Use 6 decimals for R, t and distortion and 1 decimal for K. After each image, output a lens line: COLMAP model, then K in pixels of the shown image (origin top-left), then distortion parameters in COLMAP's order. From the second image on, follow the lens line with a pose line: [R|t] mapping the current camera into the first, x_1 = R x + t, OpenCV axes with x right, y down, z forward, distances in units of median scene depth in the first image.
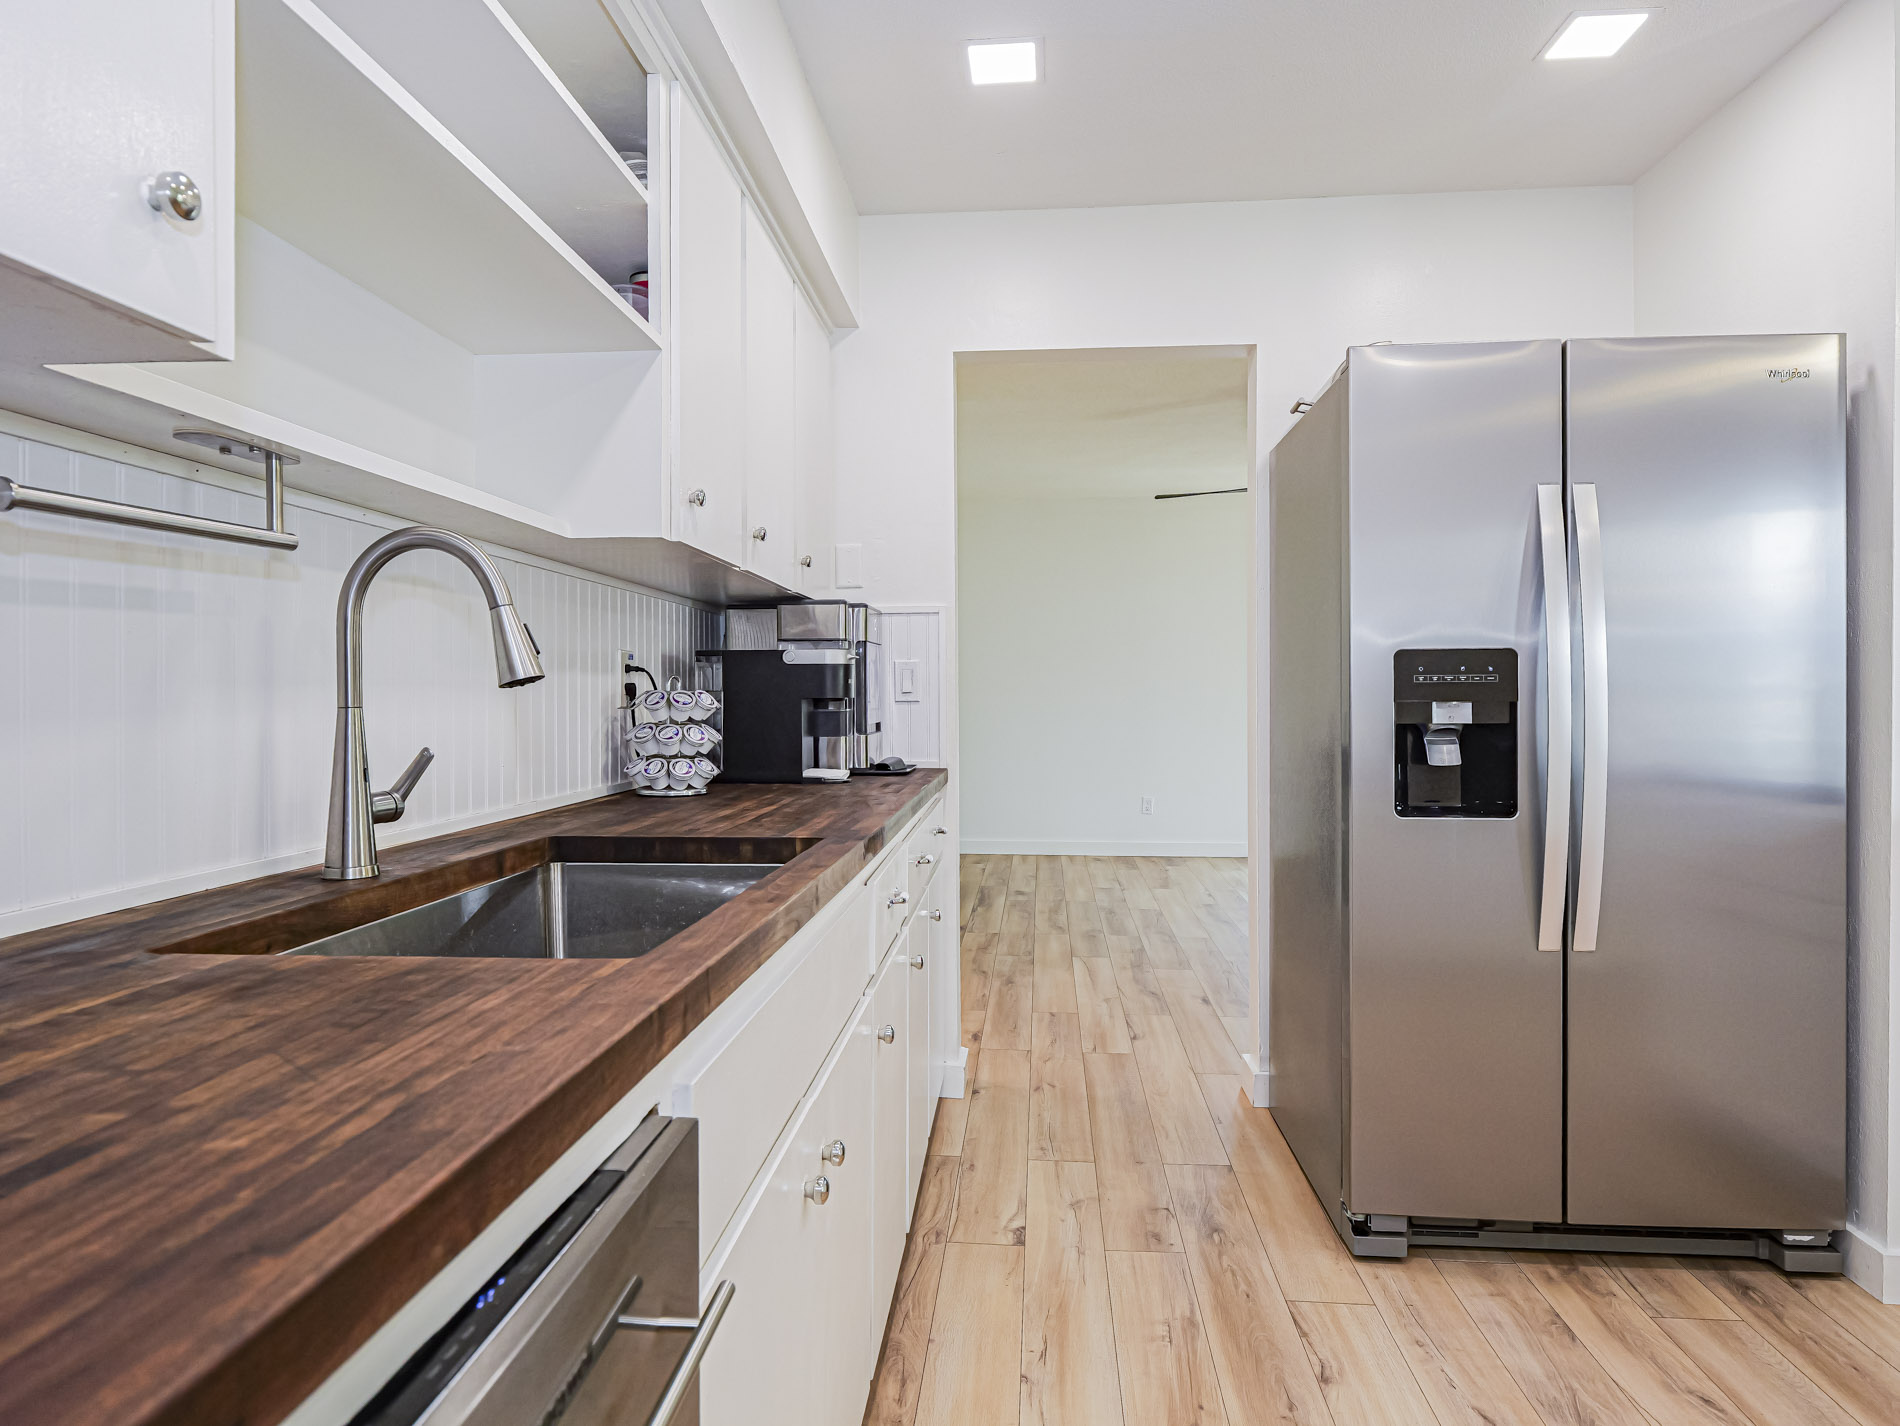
lens RADIAL K [[1099.9, 0, 939.9], [0, 1099.9, 703.4], [0, 0, 1]] dist [-0.004619, -0.001644]
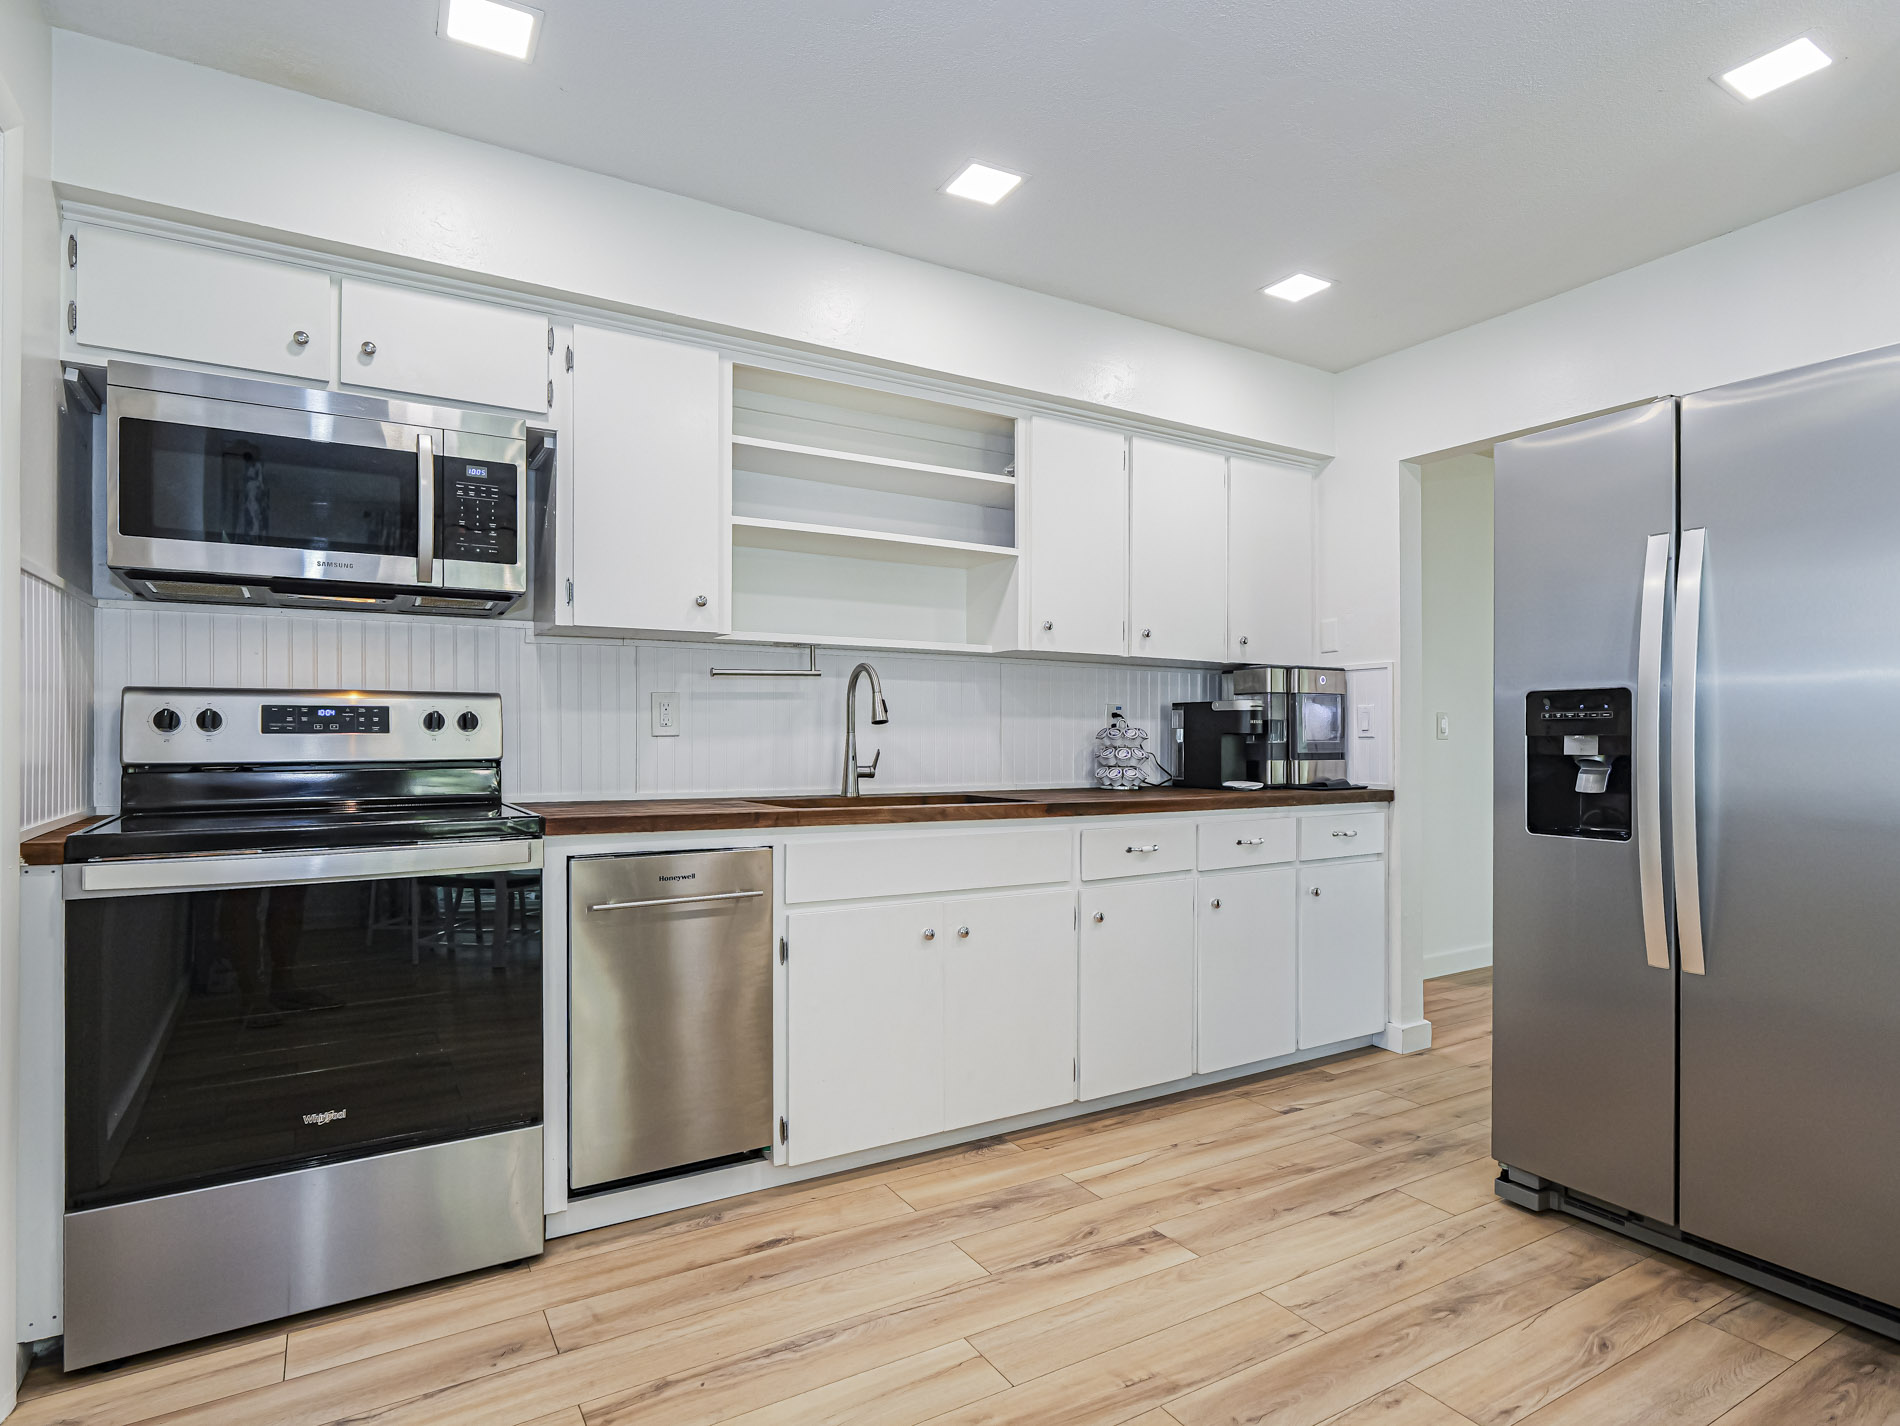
lens RADIAL K [[1066.7, 0, 964.5], [0, 1066.7, 738.0], [0, 0, 1]] dist [-0.003274, -0.002120]
pose [[0.585228, 0.005732, -0.810848, 0.995997], [-0.012728, 0.999917, -0.002118, 0.011575], [0.810769, 0.011560, 0.585252, -0.164069]]
